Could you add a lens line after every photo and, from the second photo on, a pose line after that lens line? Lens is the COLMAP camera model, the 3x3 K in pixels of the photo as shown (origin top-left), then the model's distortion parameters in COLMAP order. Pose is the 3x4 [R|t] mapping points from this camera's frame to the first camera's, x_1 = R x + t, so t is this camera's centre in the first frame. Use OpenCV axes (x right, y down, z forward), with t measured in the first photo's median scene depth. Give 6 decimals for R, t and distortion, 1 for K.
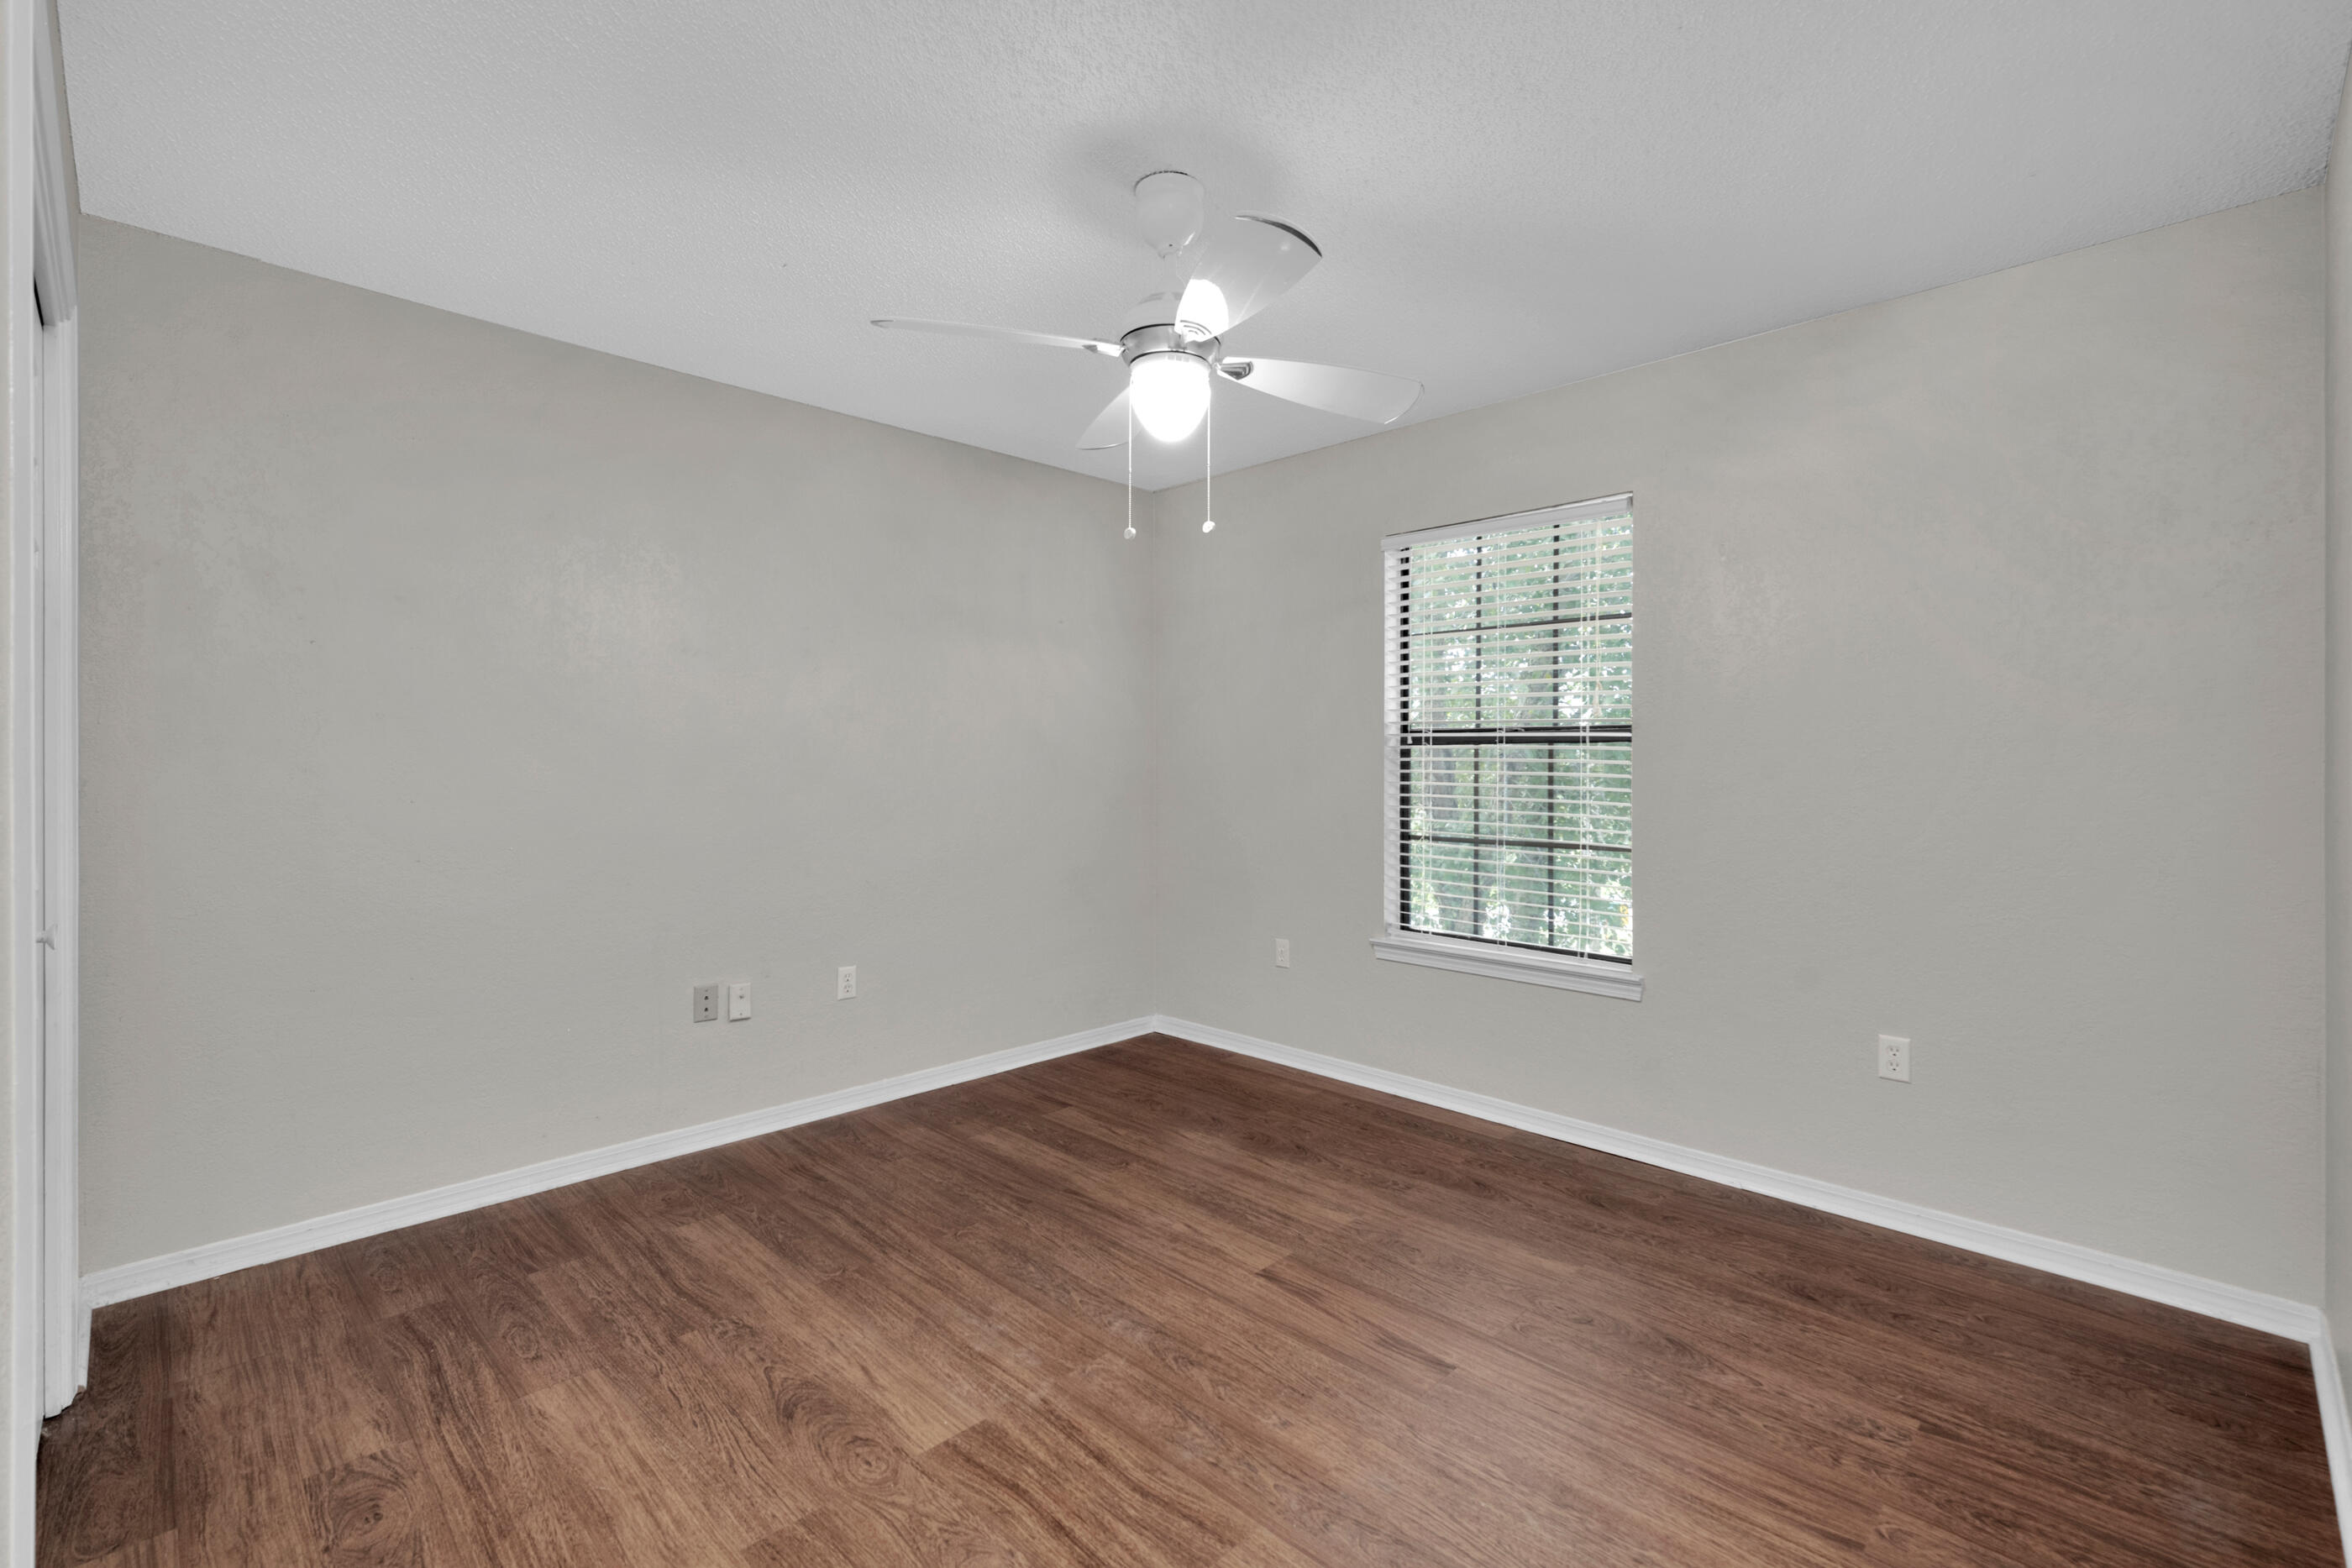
lens RADIAL K [[1022.9, 0, 1183.9], [0, 1022.9, 762.3], [0, 0, 1]] dist [0.003971, -0.003173]
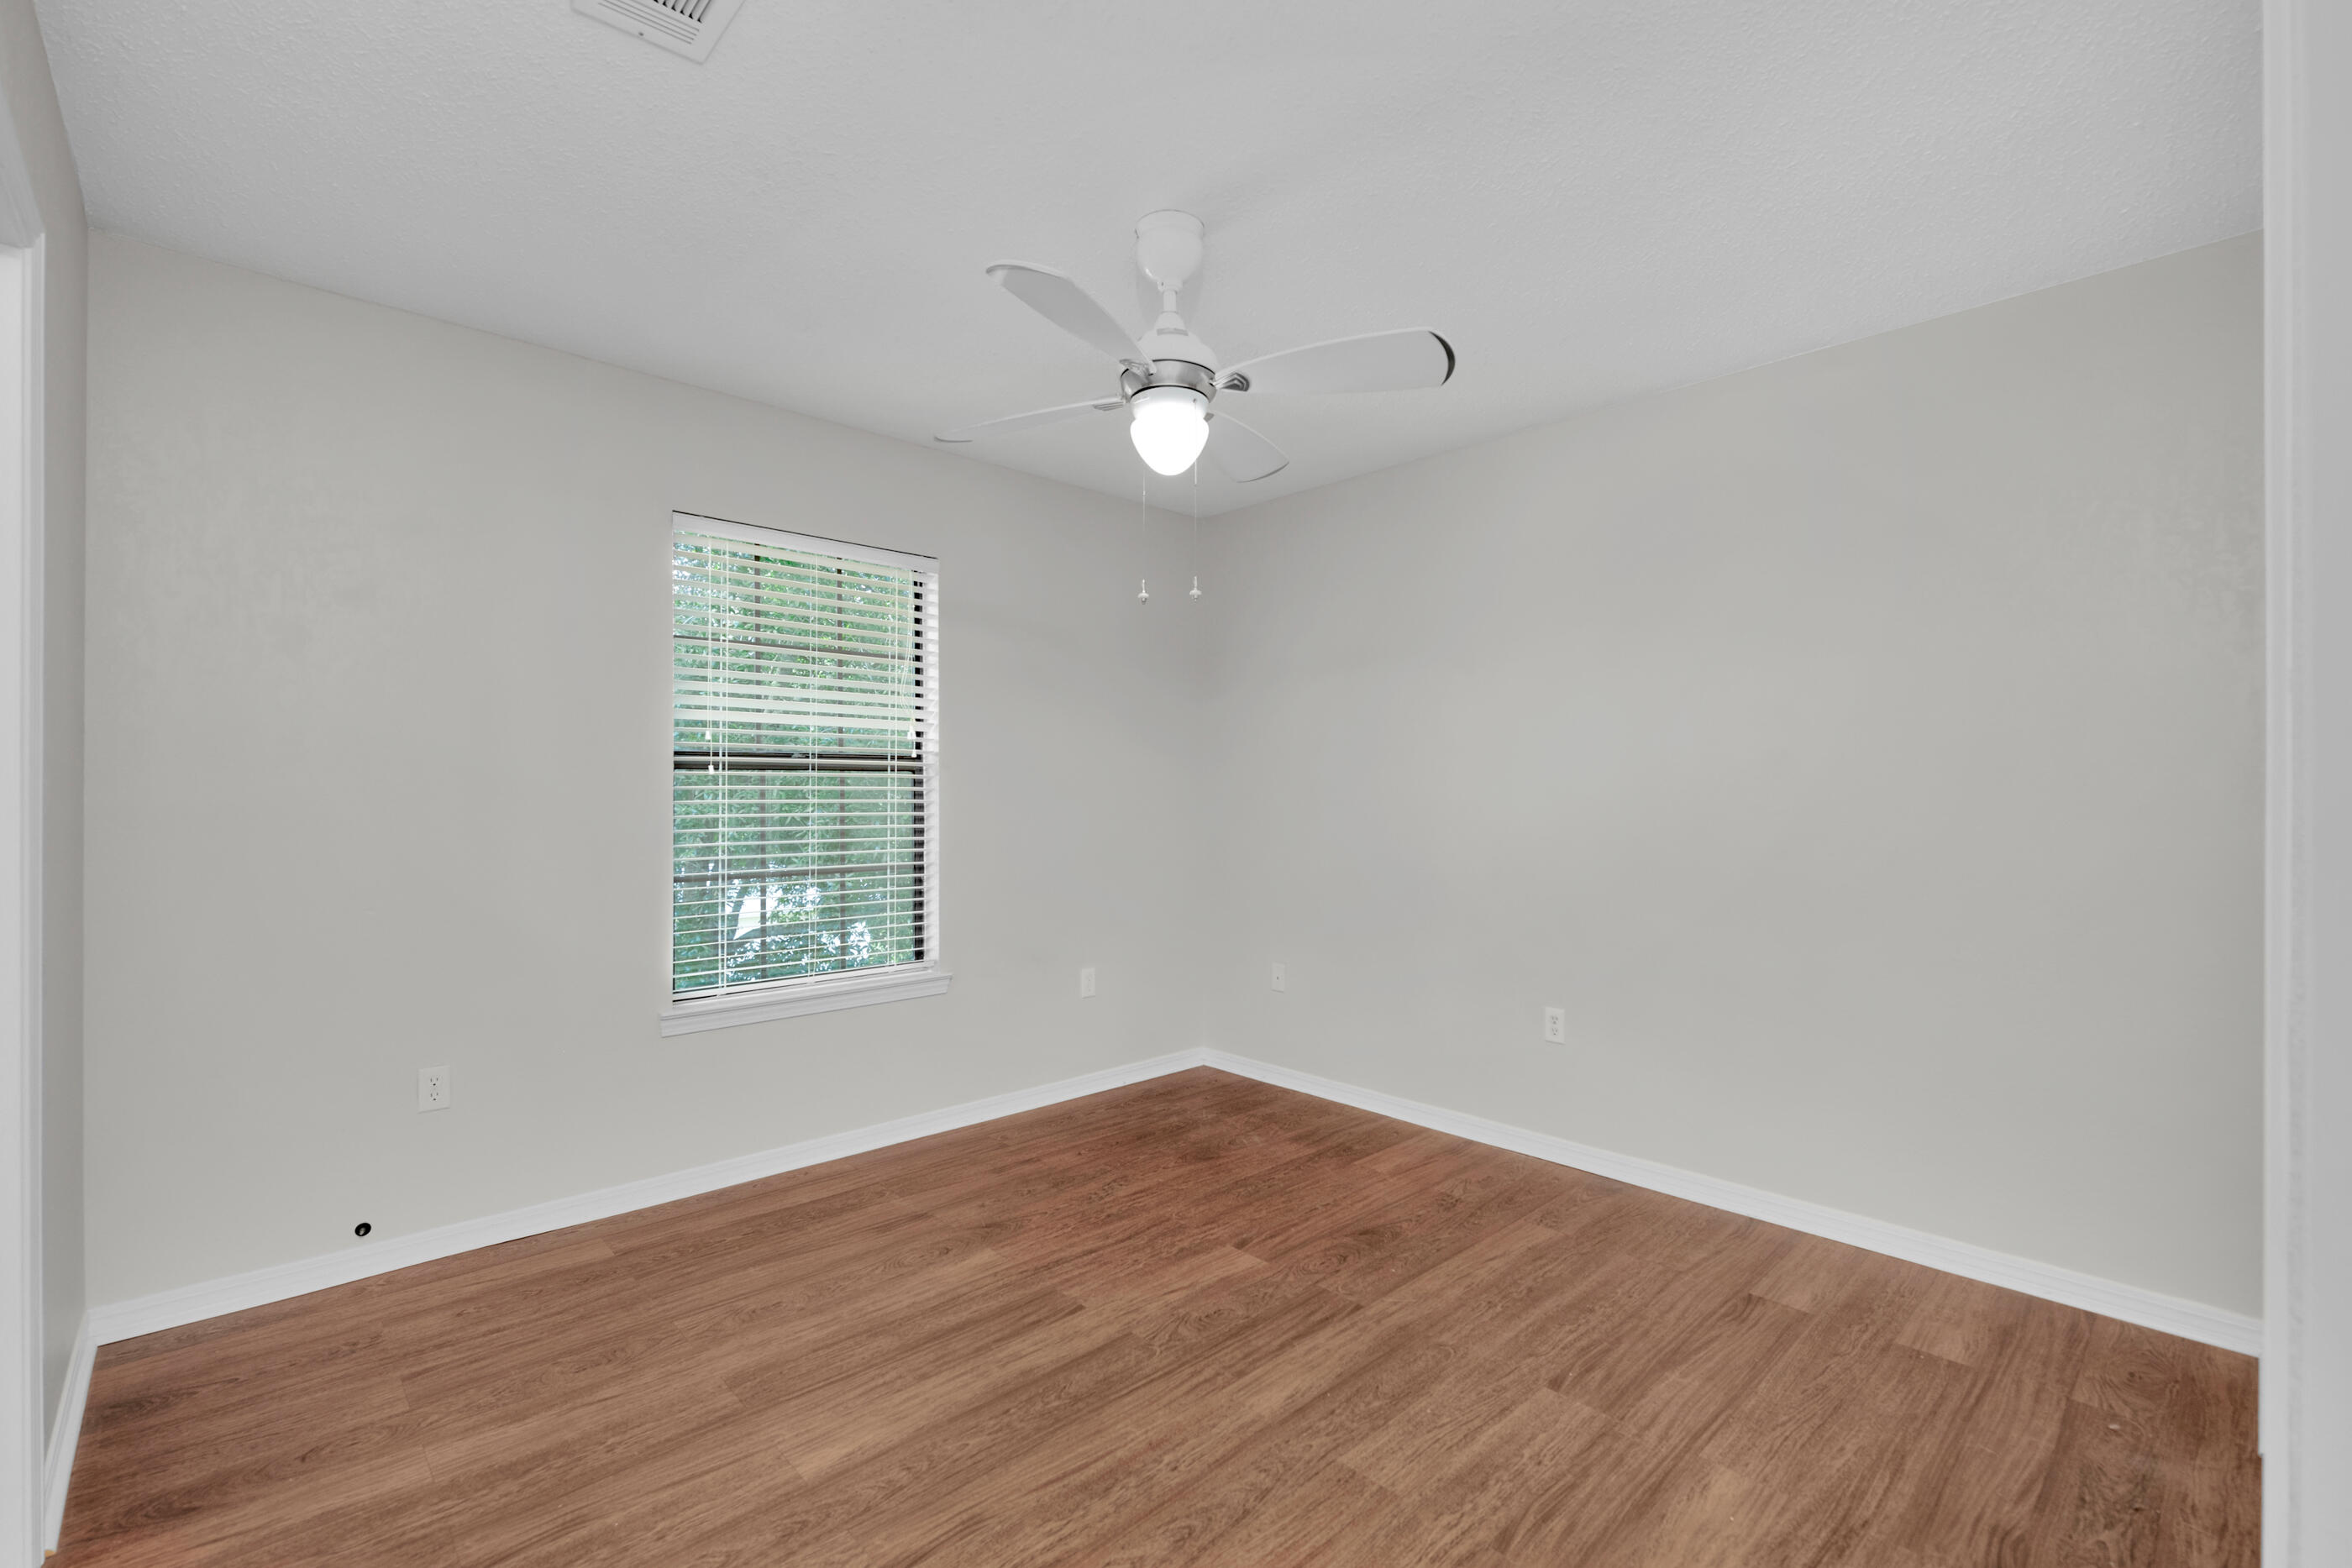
lens RADIAL K [[1022.9, 0, 1190.6], [0, 1022.9, 791.1], [0, 0, 1]] dist [0.003971, -0.003173]
pose [[0.042125, -0.008922, 0.999073, -0.697443], [0.000551, 0.999960, 0.008907, -0.008063], [-0.999112, 0.000175, 0.042128, 0.656226]]
